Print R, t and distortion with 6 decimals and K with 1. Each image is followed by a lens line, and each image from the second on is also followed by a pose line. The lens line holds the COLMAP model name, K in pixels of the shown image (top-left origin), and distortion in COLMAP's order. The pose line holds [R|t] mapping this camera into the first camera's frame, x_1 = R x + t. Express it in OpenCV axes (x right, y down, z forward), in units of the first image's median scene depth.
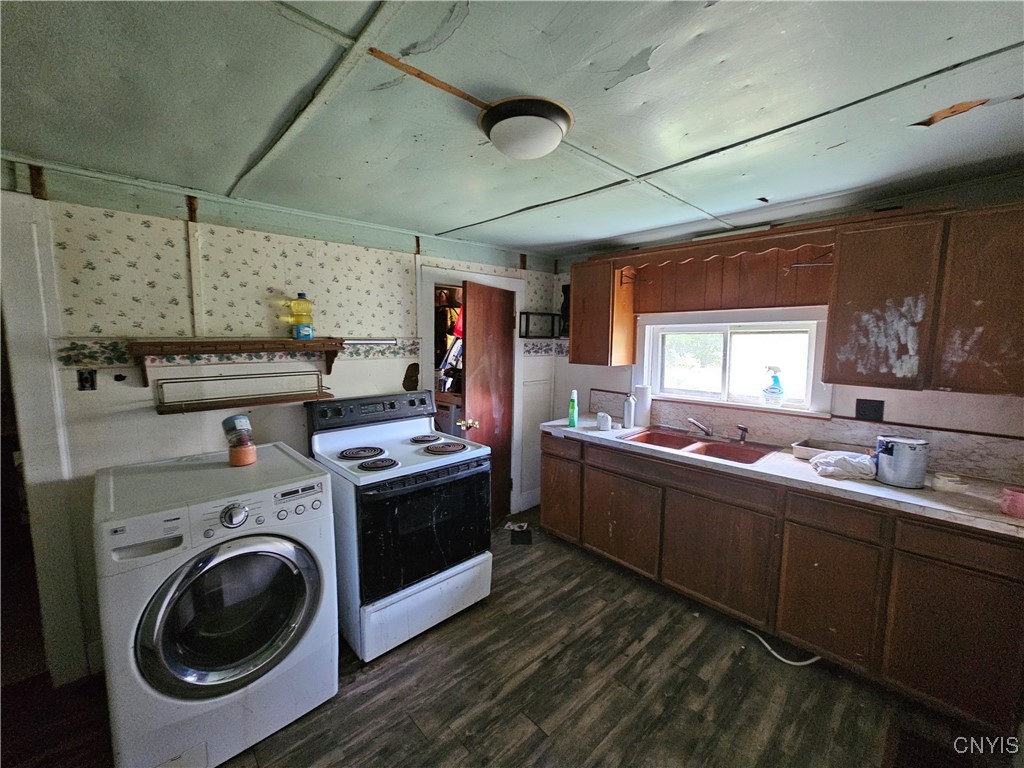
lens RADIAL K [[419.7, 0, 512.4], [0, 419.7, 378.6], [0, 0, 1]] dist [-0.002424, 0.000597]
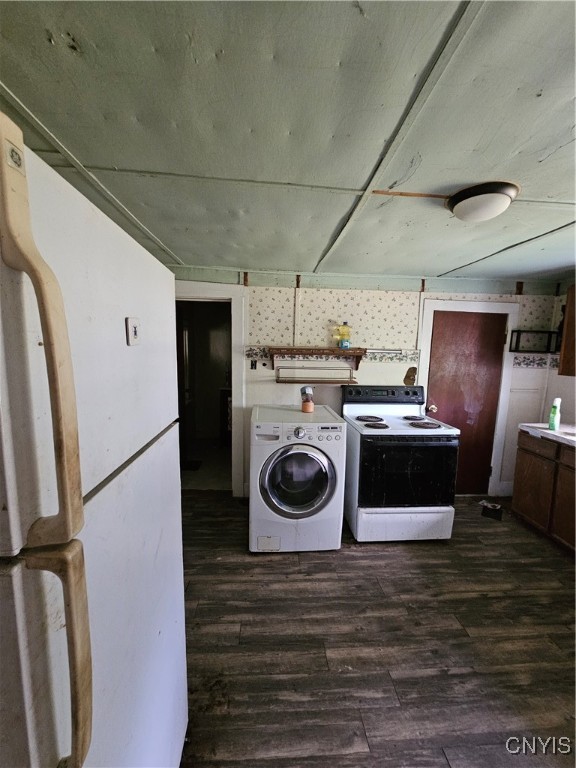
lens RADIAL K [[314.7, 0, 288.0], [0, 314.7, 384.0], [0, 0, 1]] dist [-0.002424, 0.000597]
pose [[0.774102, 0.080796, -0.627884, 0.157782], [-0.084305, 0.996145, 0.024246, 0.041906], [0.627423, 0.034165, 0.777929, -0.157119]]
